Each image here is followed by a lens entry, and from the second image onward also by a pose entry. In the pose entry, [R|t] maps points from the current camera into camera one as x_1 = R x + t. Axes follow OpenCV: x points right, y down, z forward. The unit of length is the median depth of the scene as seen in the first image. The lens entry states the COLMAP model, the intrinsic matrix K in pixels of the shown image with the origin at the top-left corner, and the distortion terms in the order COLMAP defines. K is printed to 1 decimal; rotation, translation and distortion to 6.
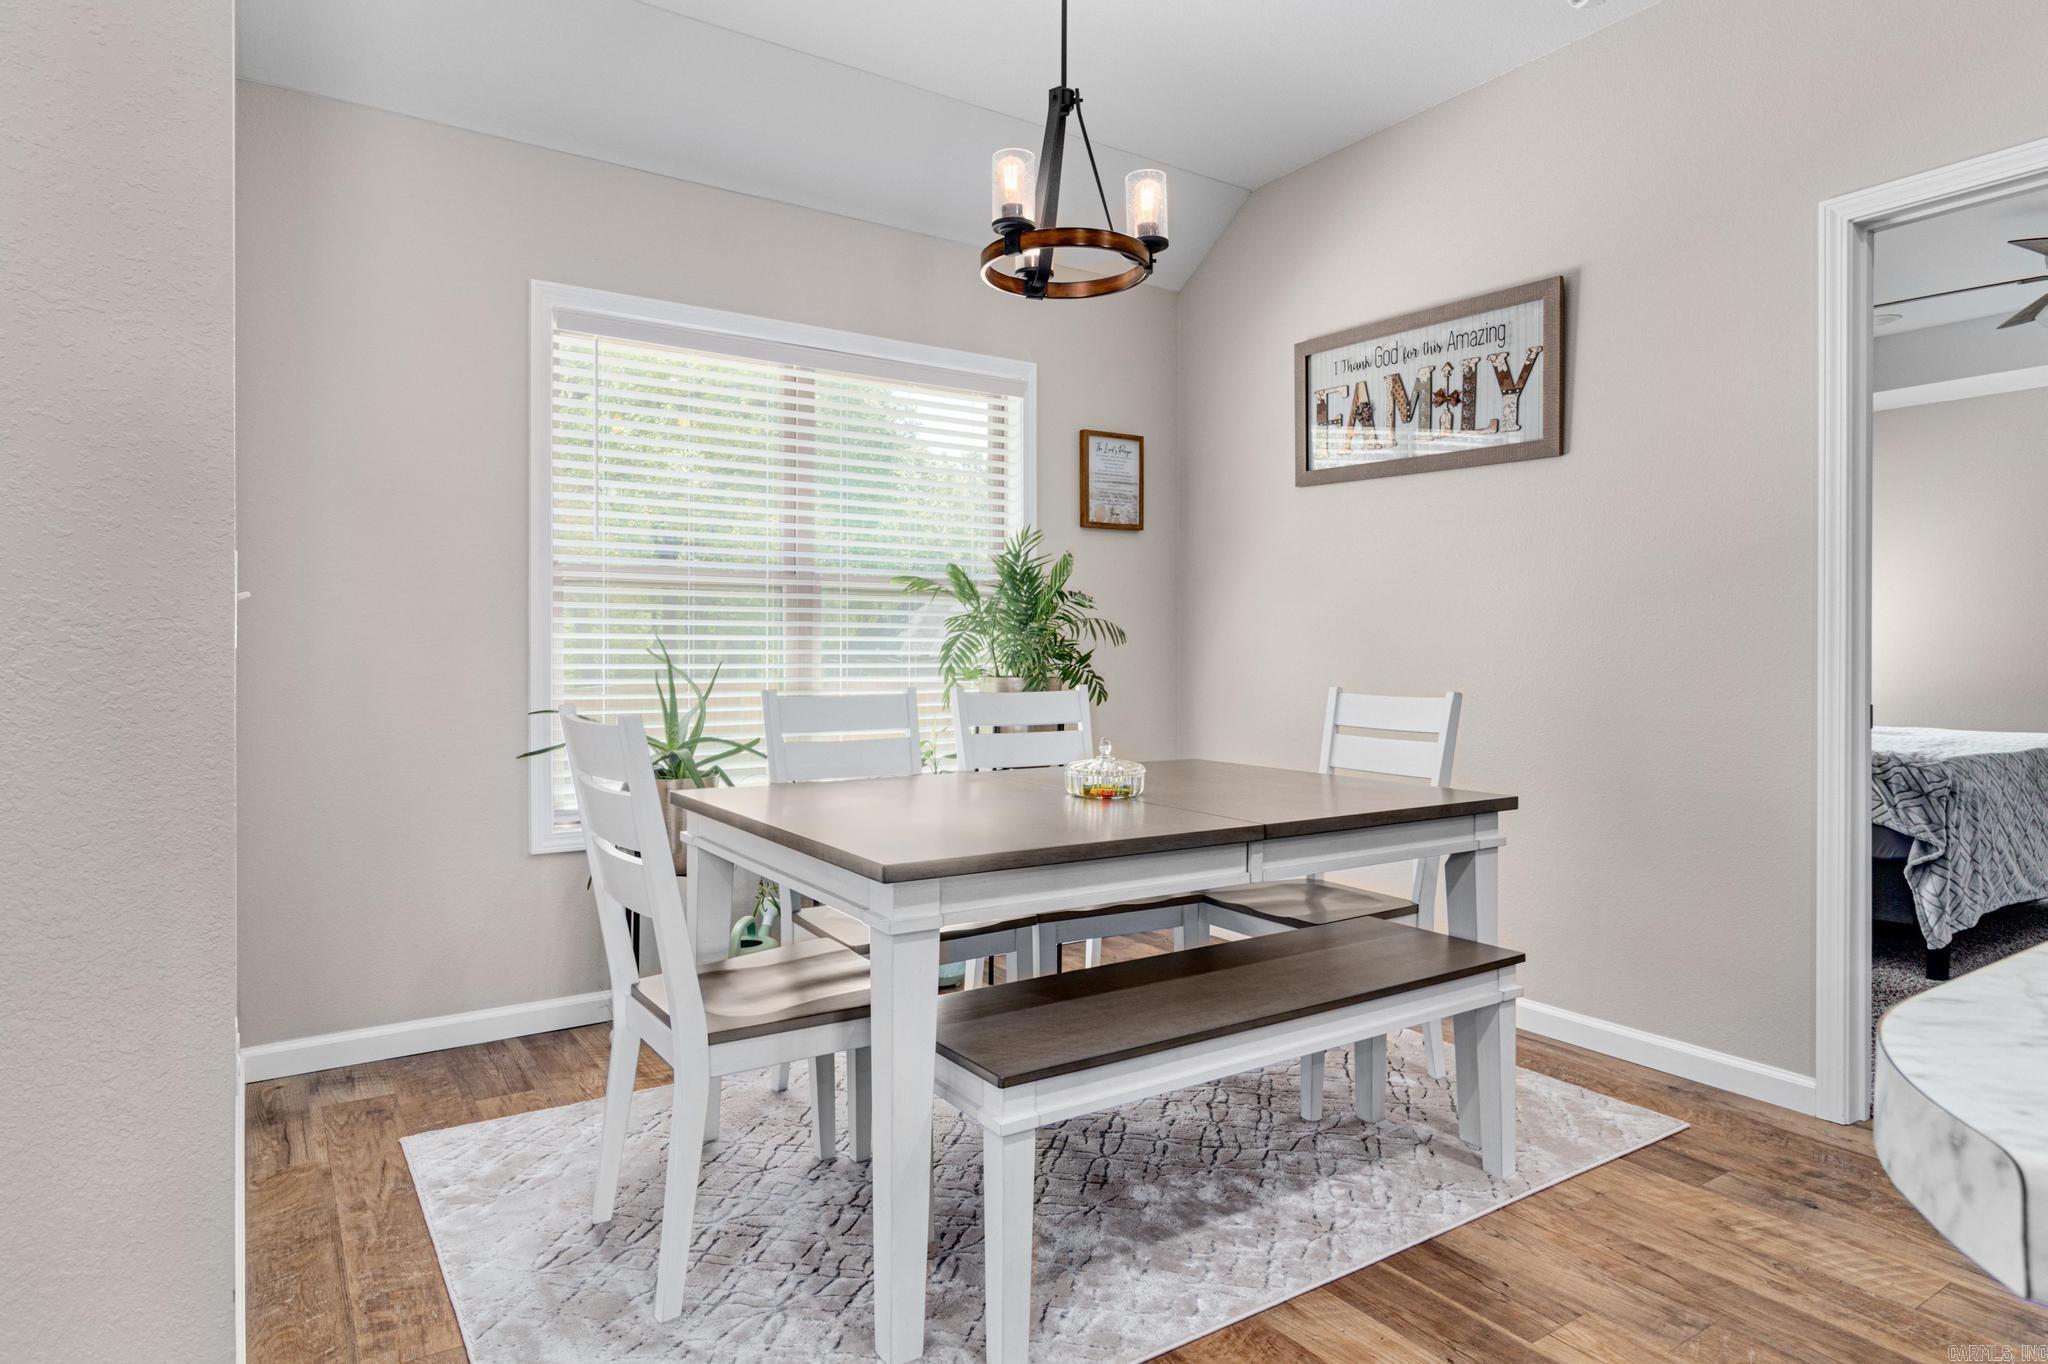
lens RADIAL K [[1180.4, 0, 1024.3], [0, 1180.4, 669.0], [0, 0, 1]] dist [0.001016, 0.000007]
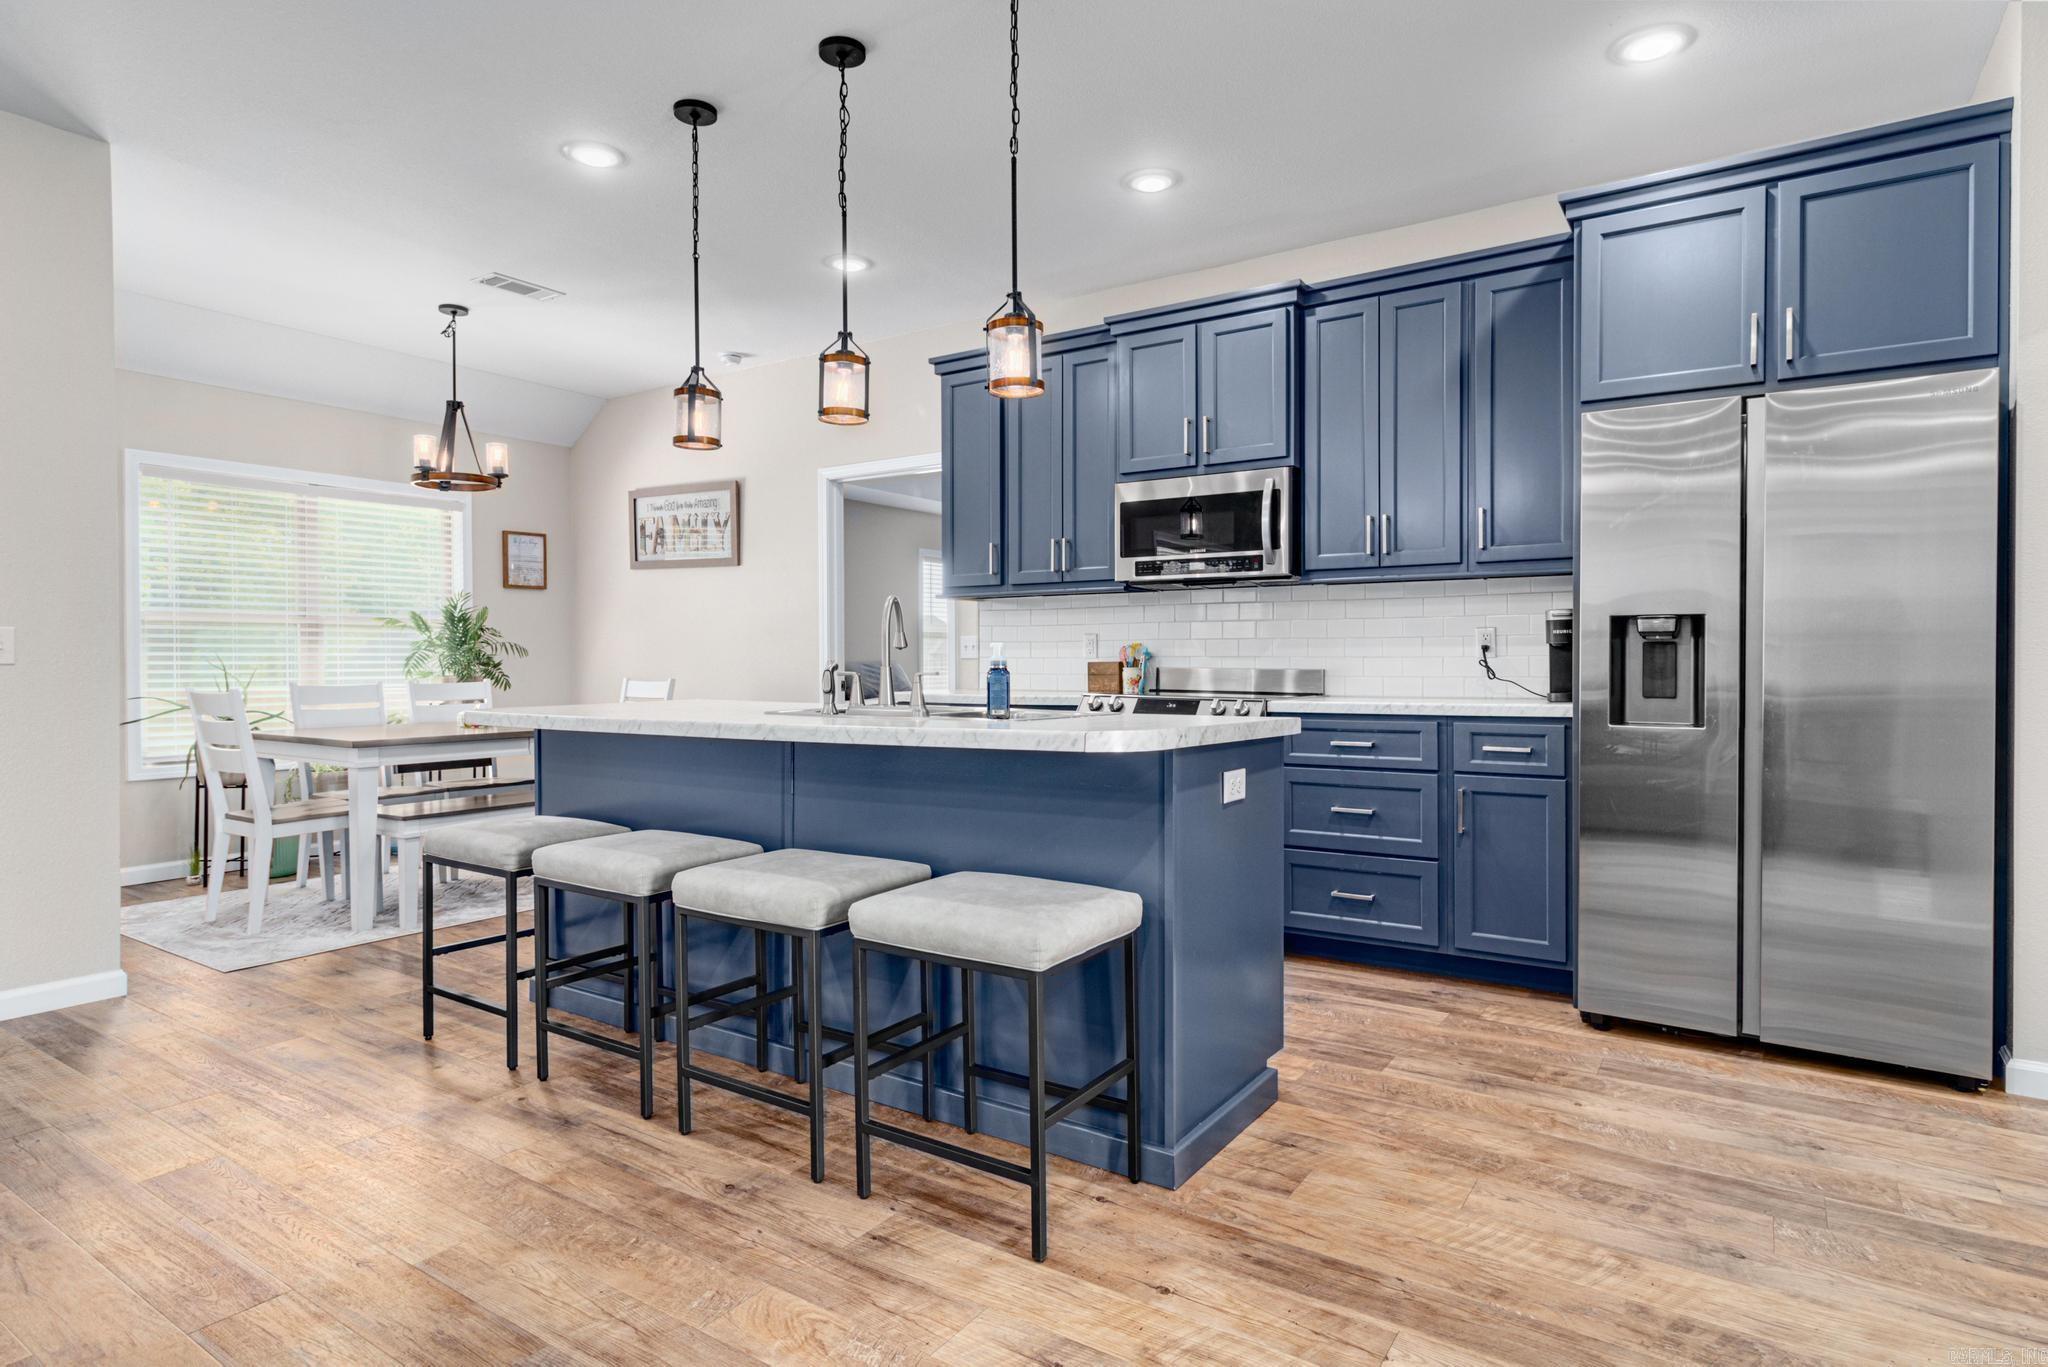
lens RADIAL K [[1102.7, 0, 1034.6], [0, 1102.7, 663.7], [0, 0, 1]] dist [0.008179, 0.000804]
pose [[0.920537, -0.009692, 0.390536, 0.171956], [0.013582, 0.999882, -0.007200, 0.014904], [-0.390420, 0.011932, 0.920559, -1.012501]]
